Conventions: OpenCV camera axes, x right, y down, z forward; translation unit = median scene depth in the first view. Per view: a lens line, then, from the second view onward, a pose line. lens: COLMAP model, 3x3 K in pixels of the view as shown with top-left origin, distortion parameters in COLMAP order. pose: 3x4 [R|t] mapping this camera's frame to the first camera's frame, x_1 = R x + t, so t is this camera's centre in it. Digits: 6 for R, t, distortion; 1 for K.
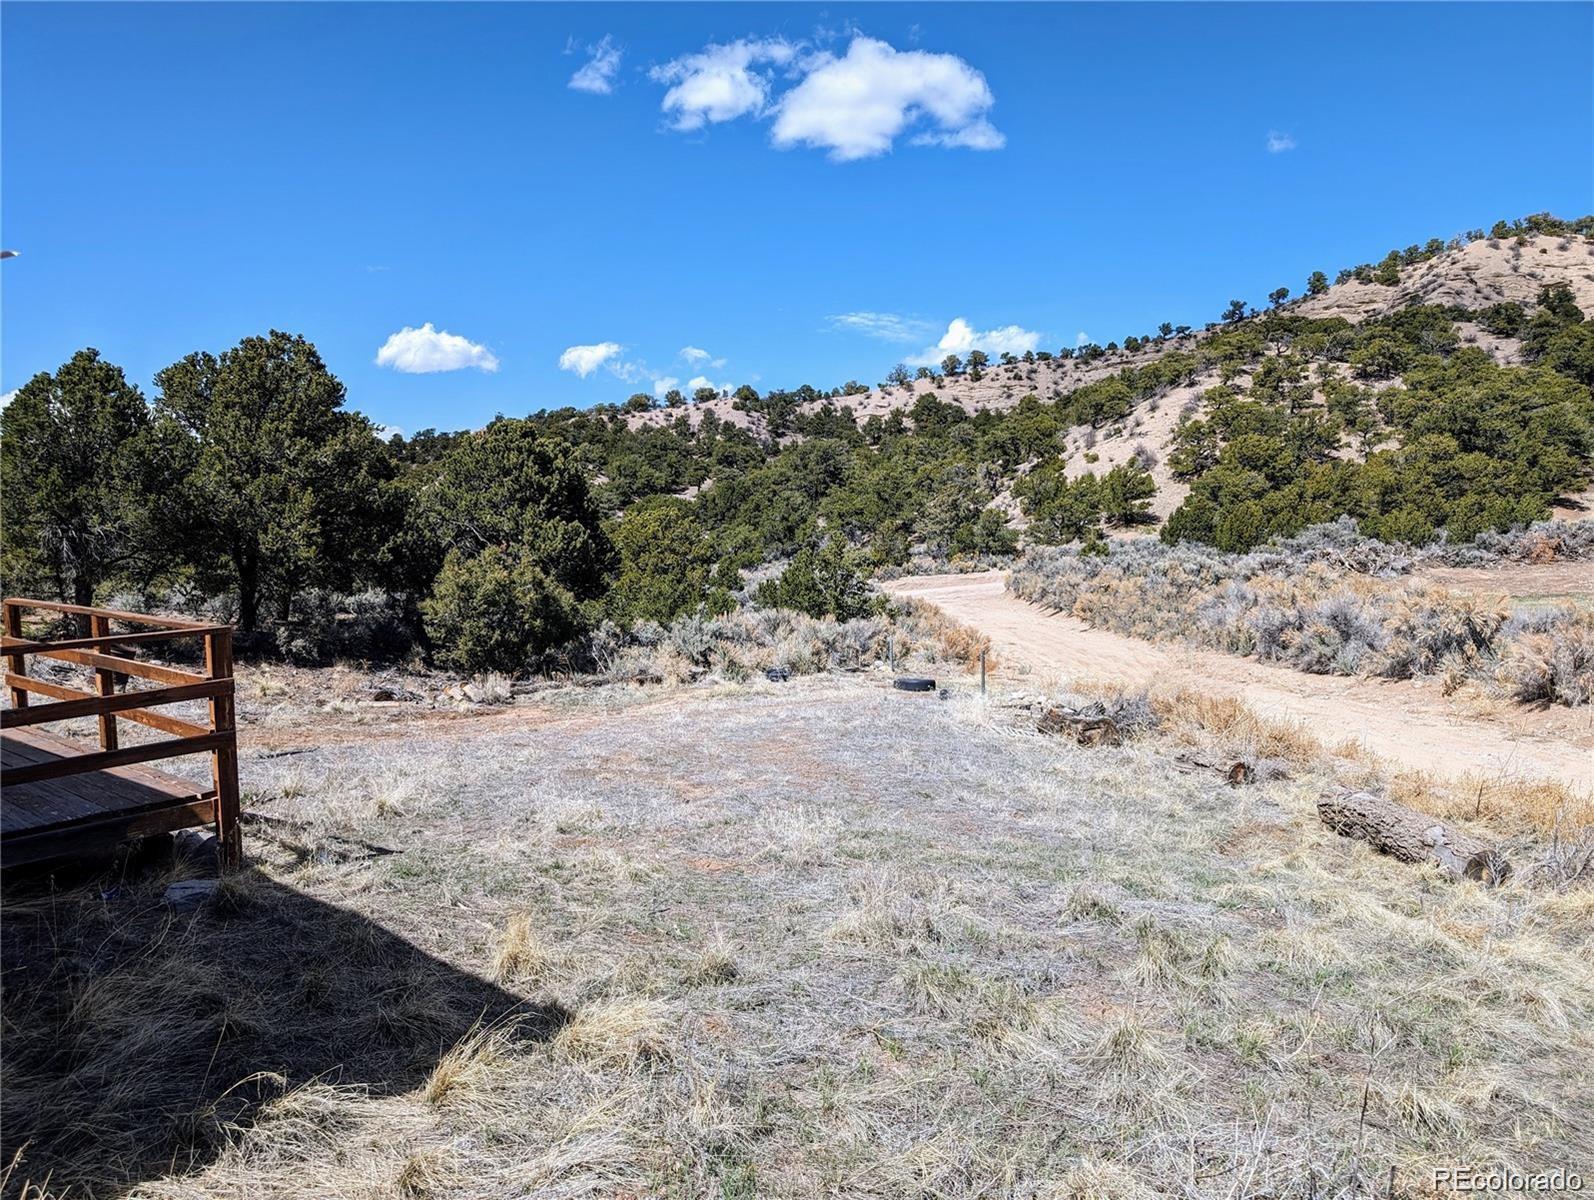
lens RADIAL K [[1124.6, 0, 794.4], [0, 1124.6, 605.7], [0, 0, 1]] dist [-0.011021, -0.008980]
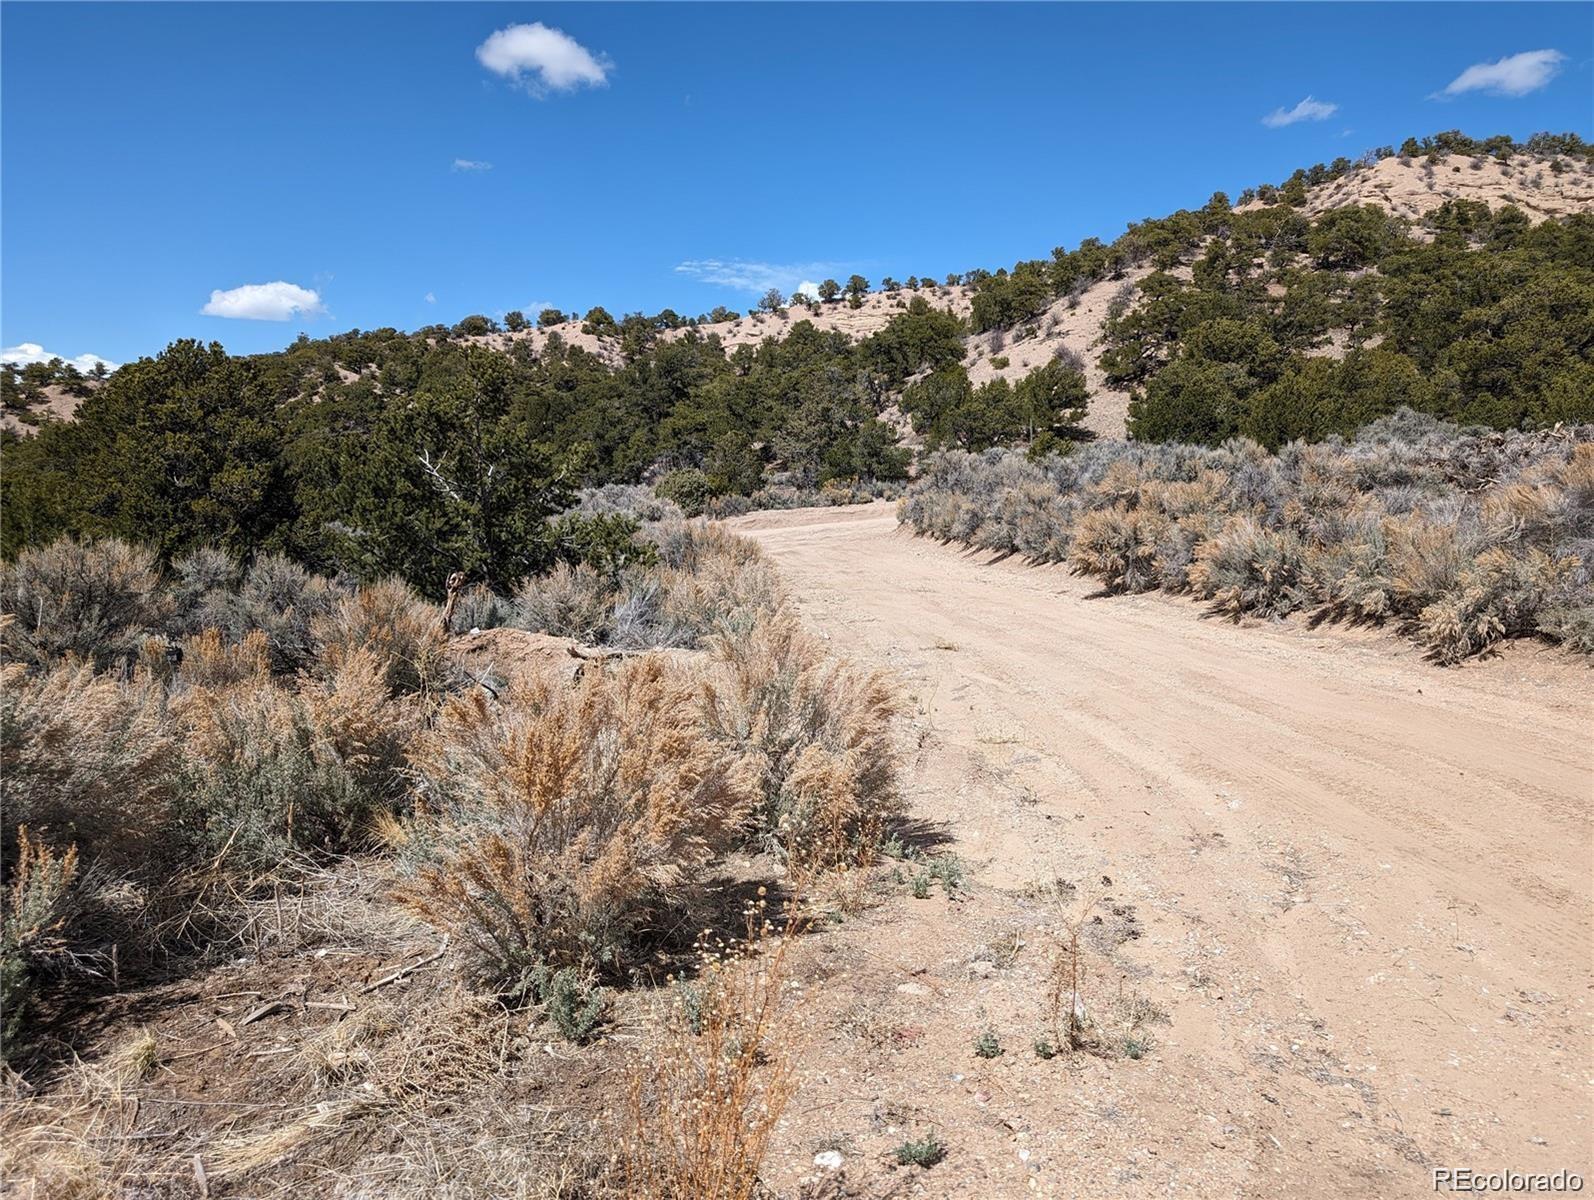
lens RADIAL K [[1124.6, 0, 798.9], [0, 1124.6, 598.5], [0, 0, 1]] dist [-0.011021, -0.008980]
pose [[0.994219, -0.012733, 0.106609, 0.034890], [0.008779, 0.999259, 0.037477, 0.002153], [-0.107007, -0.036324, 0.993594, 0.205471]]
